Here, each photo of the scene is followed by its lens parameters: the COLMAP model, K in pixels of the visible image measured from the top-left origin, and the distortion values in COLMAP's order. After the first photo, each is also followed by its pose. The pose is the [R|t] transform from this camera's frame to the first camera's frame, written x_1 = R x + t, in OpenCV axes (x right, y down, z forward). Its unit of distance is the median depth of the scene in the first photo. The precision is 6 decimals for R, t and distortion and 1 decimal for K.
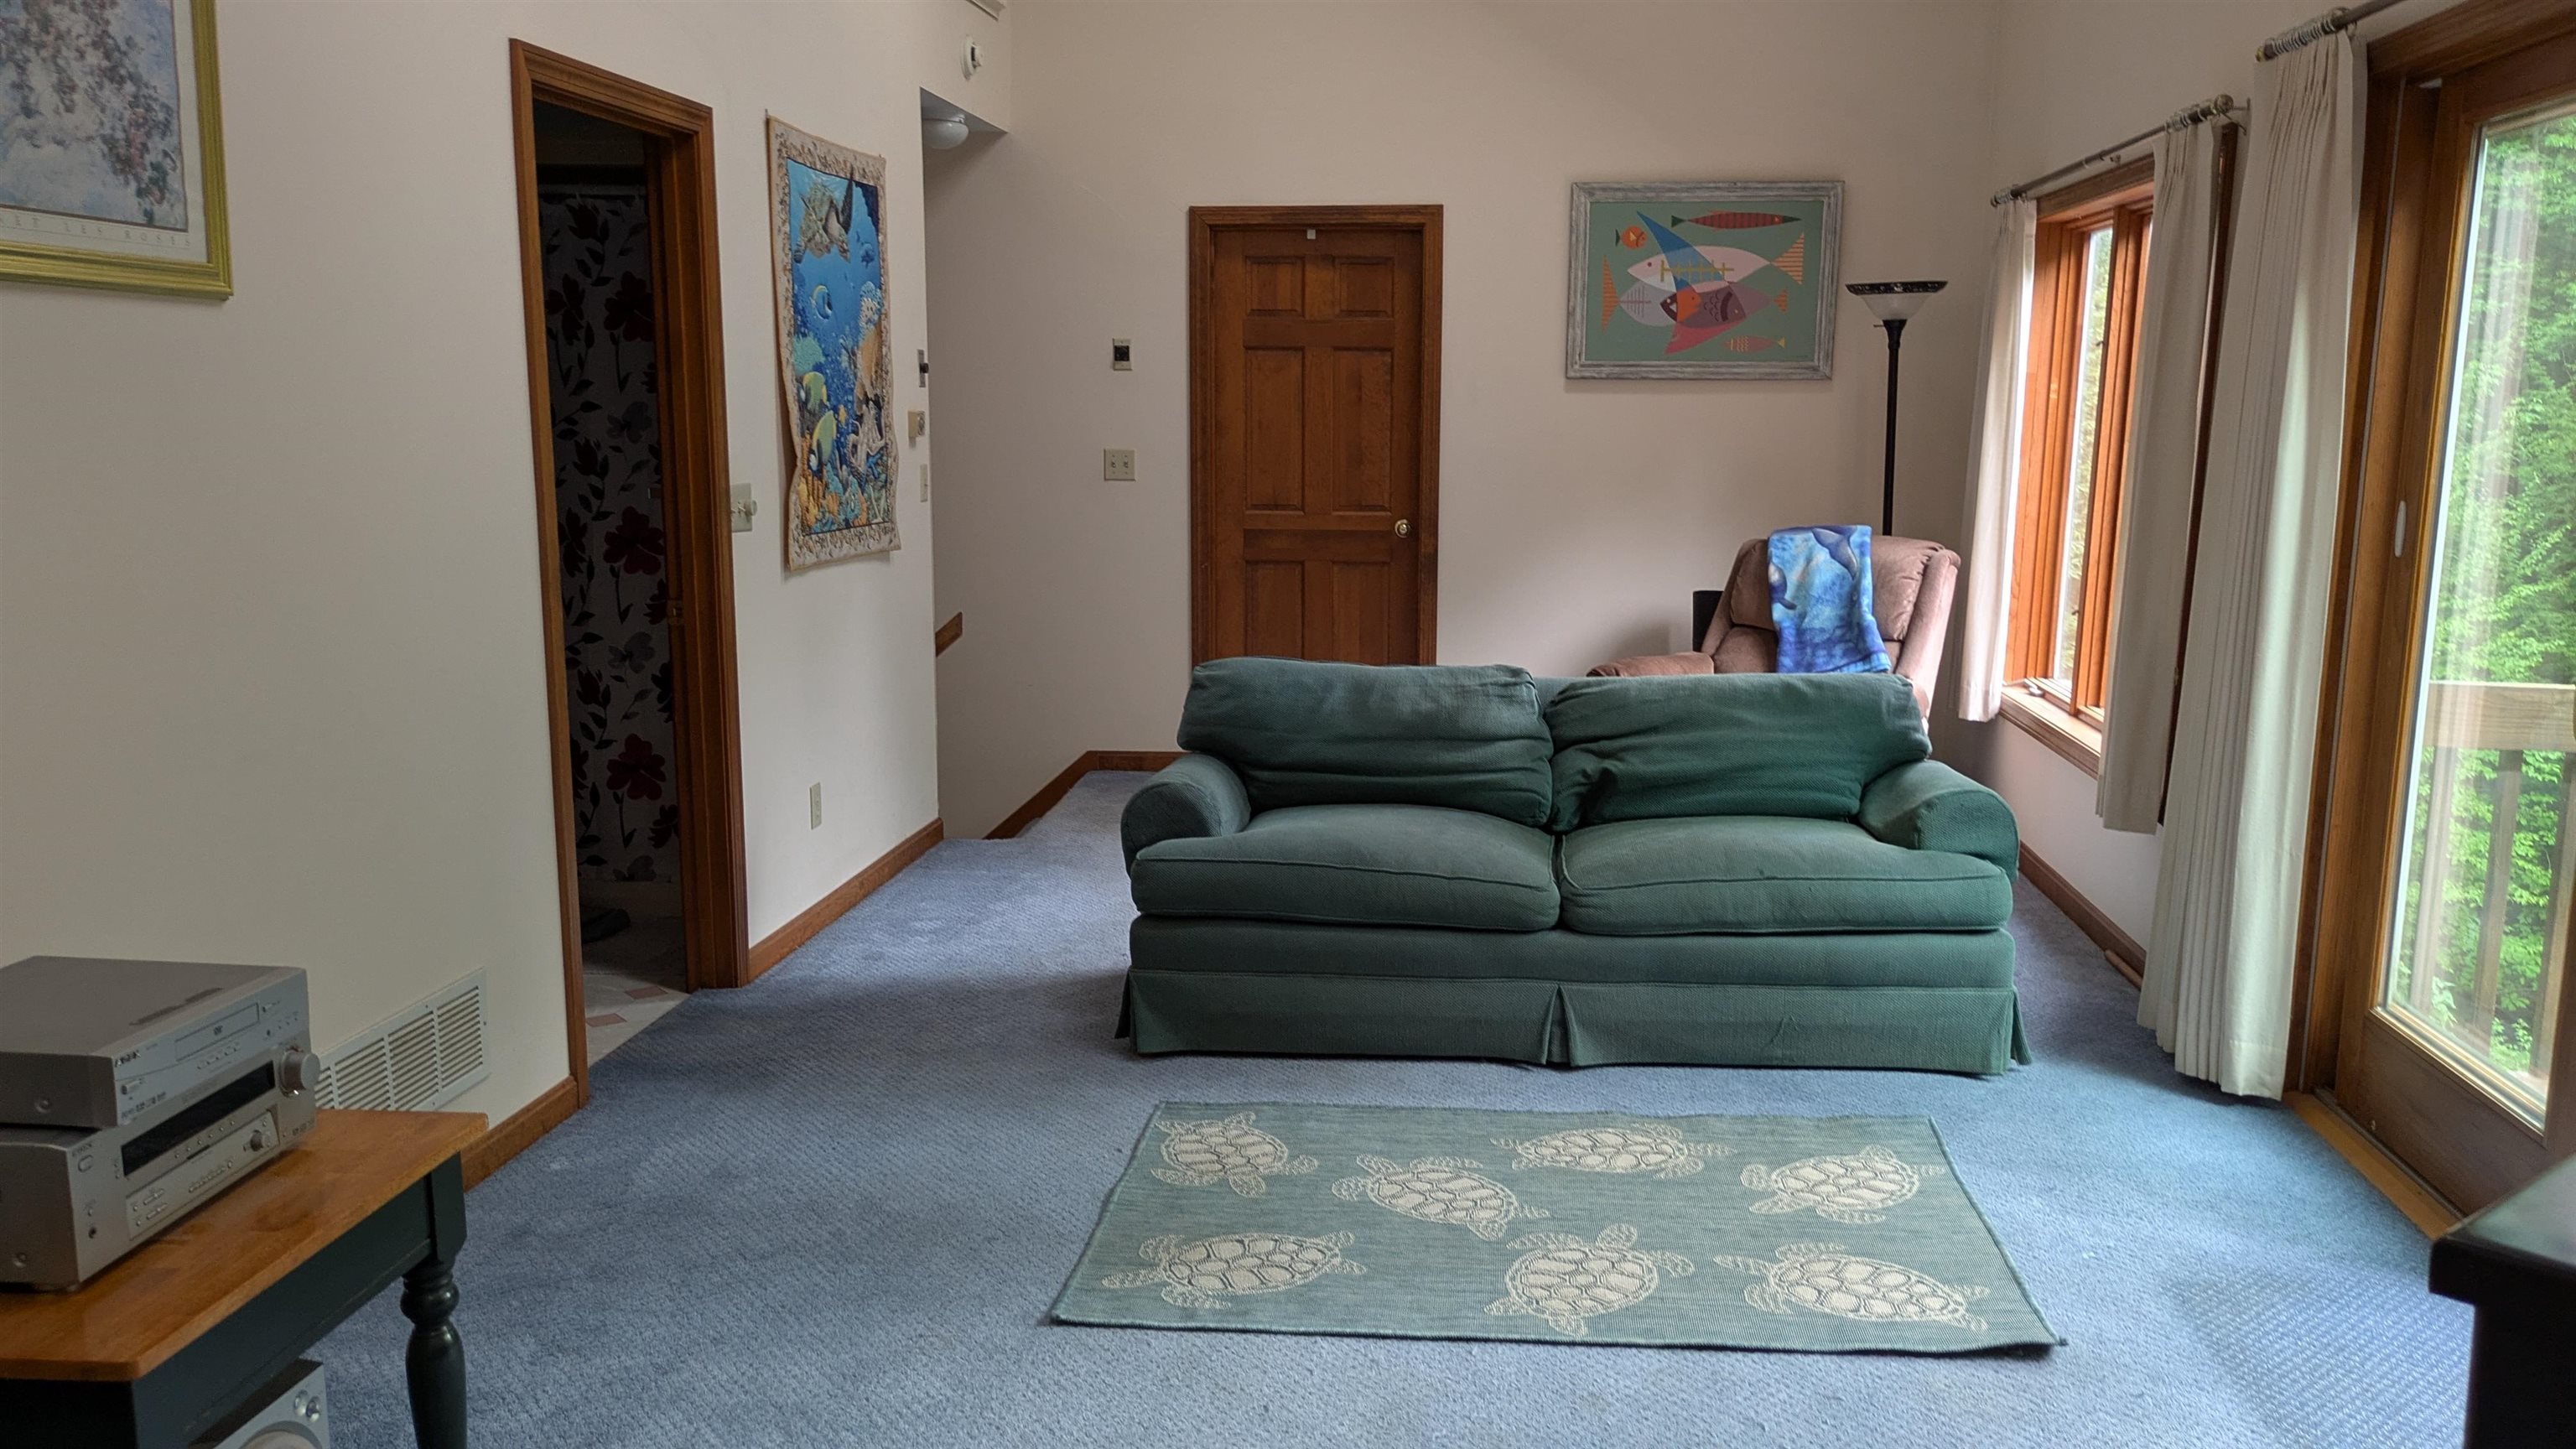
lens RADIAL K [[2034.0, 0, 1288.0], [0, 2034.0, 724.5], [0, 0, 1]] dist [0.010919, 0.001423]
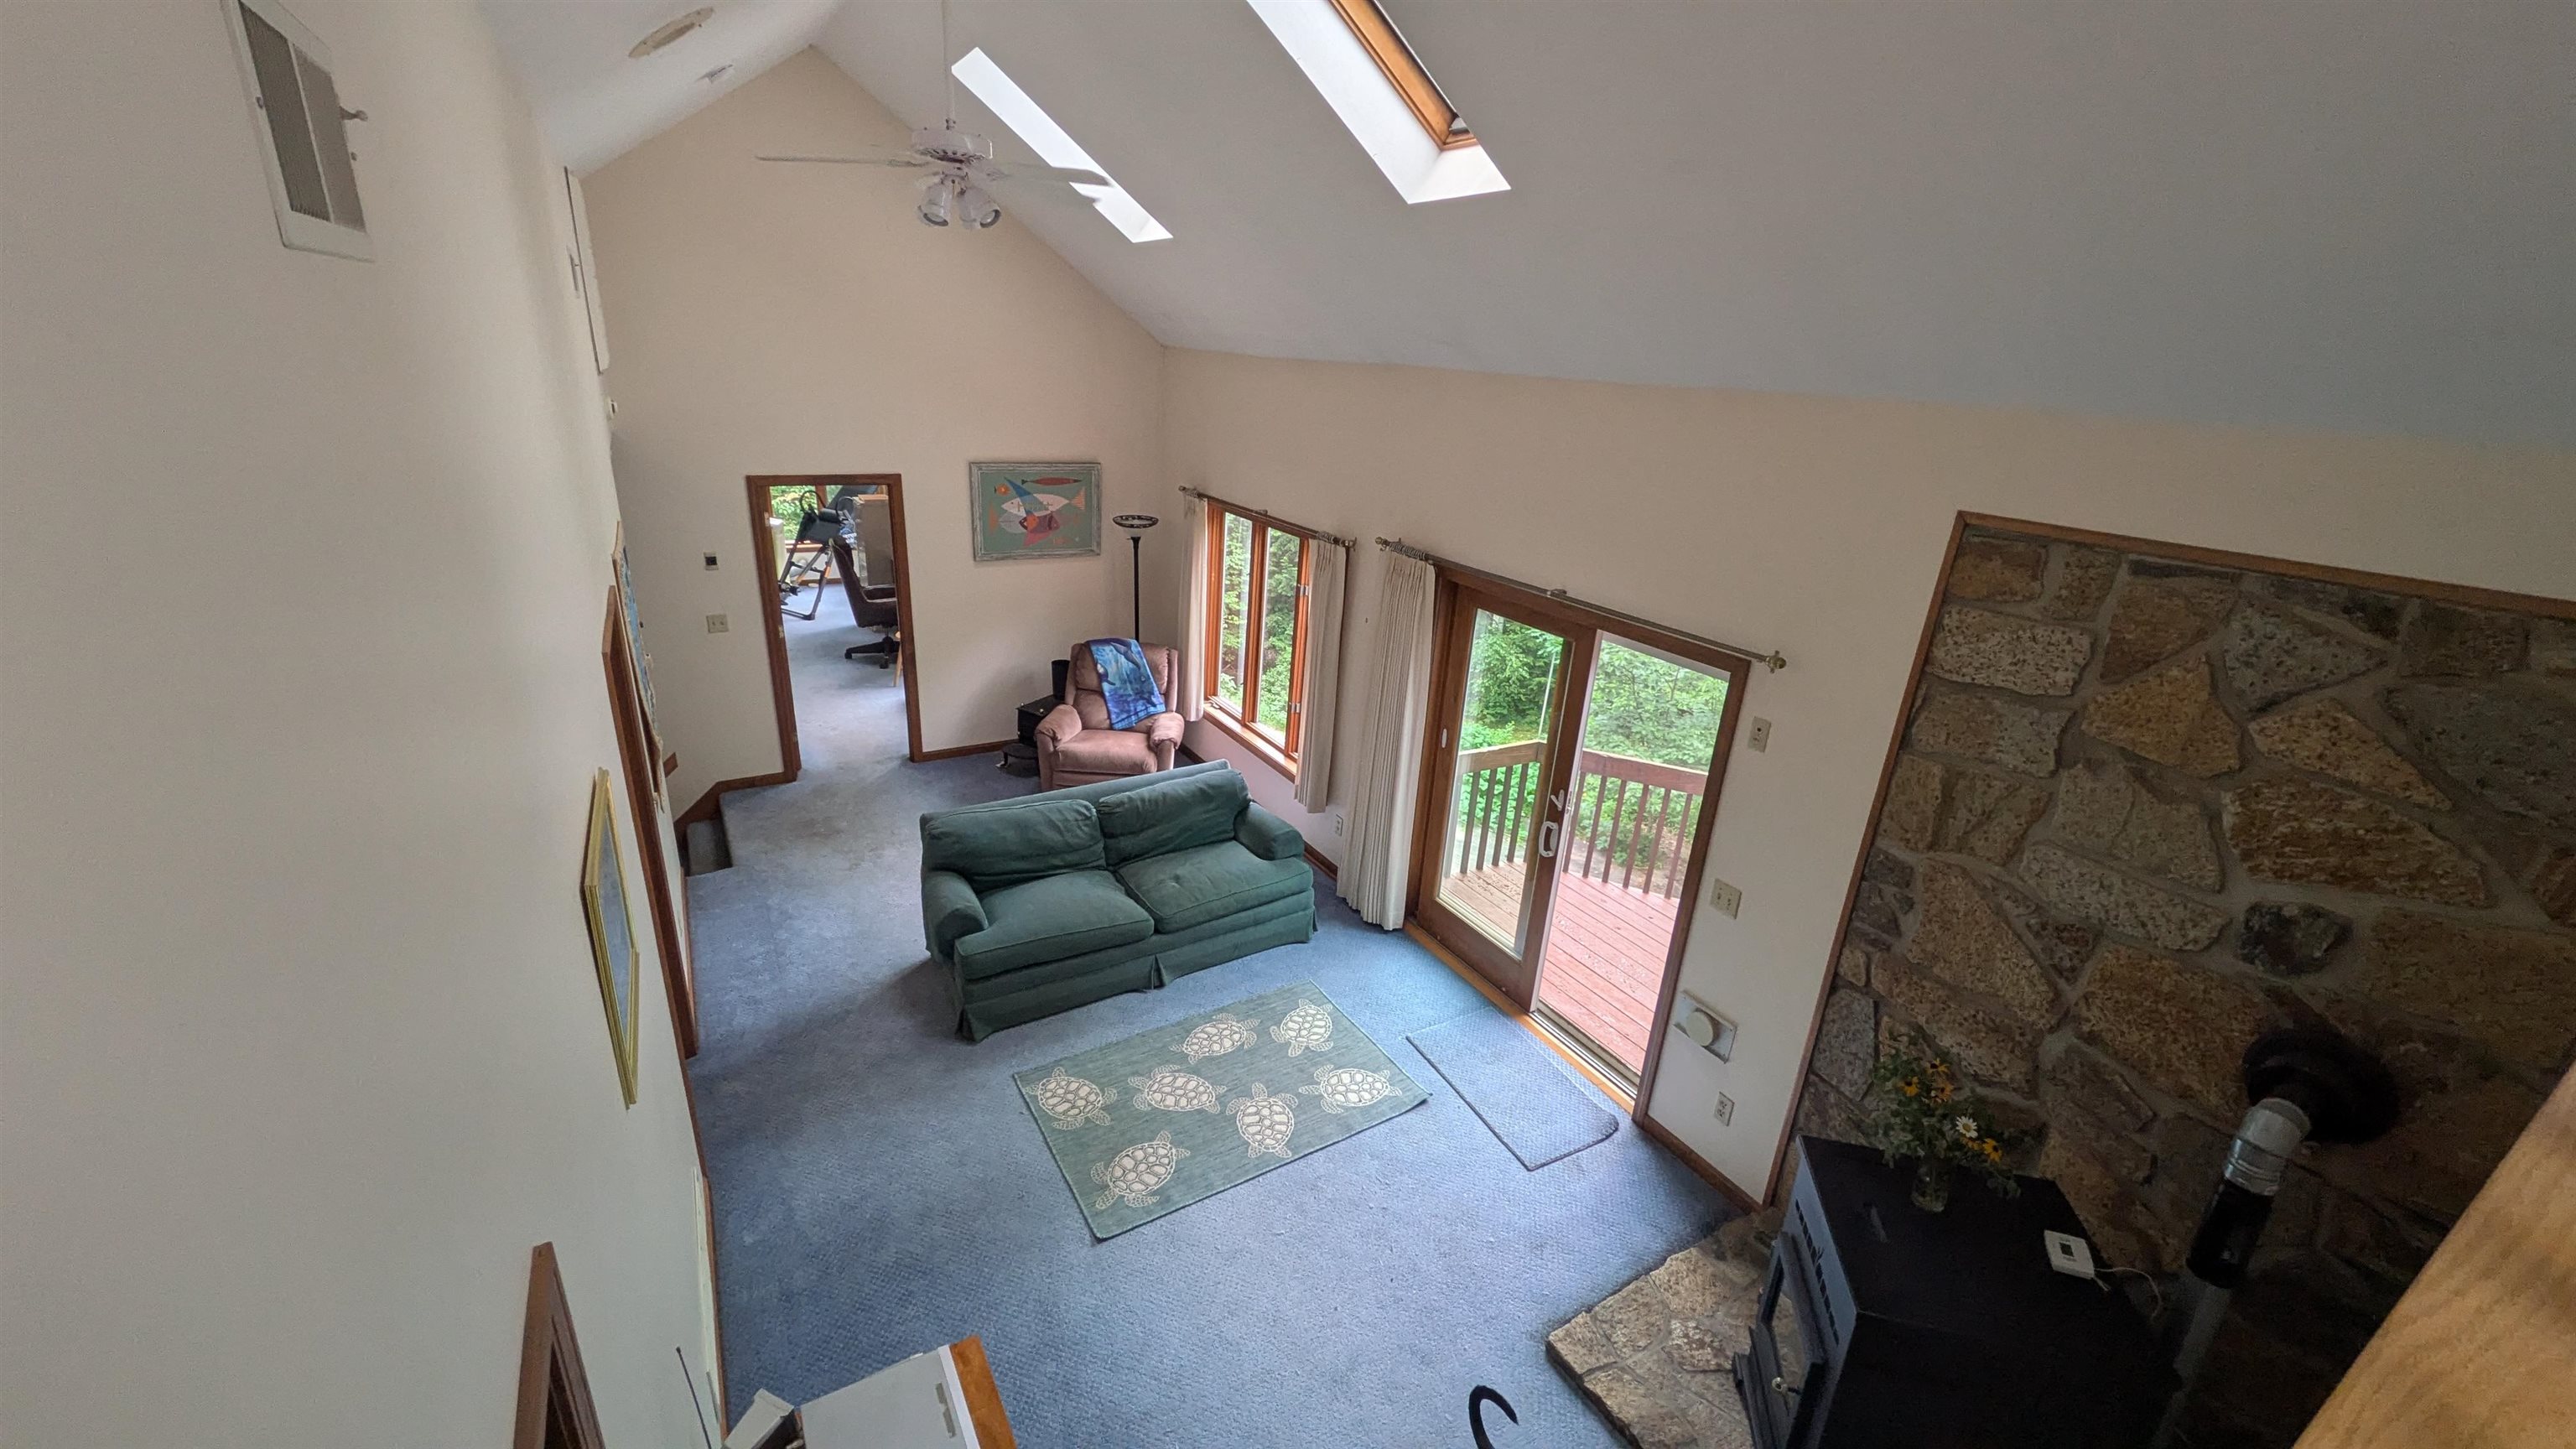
lens RADIAL K [[1012.1, 0, 1288.0], [0, 1012.1, 724.5], [0, 0, 1]] dist [-0.000908, -0.000035]
pose [[0.800573, -0.169605, 0.574732, -0.354602], [0.048844, 0.974387, 0.219507, -0.364538], [-0.597241, -0.147659, 0.788353, 0.039460]]
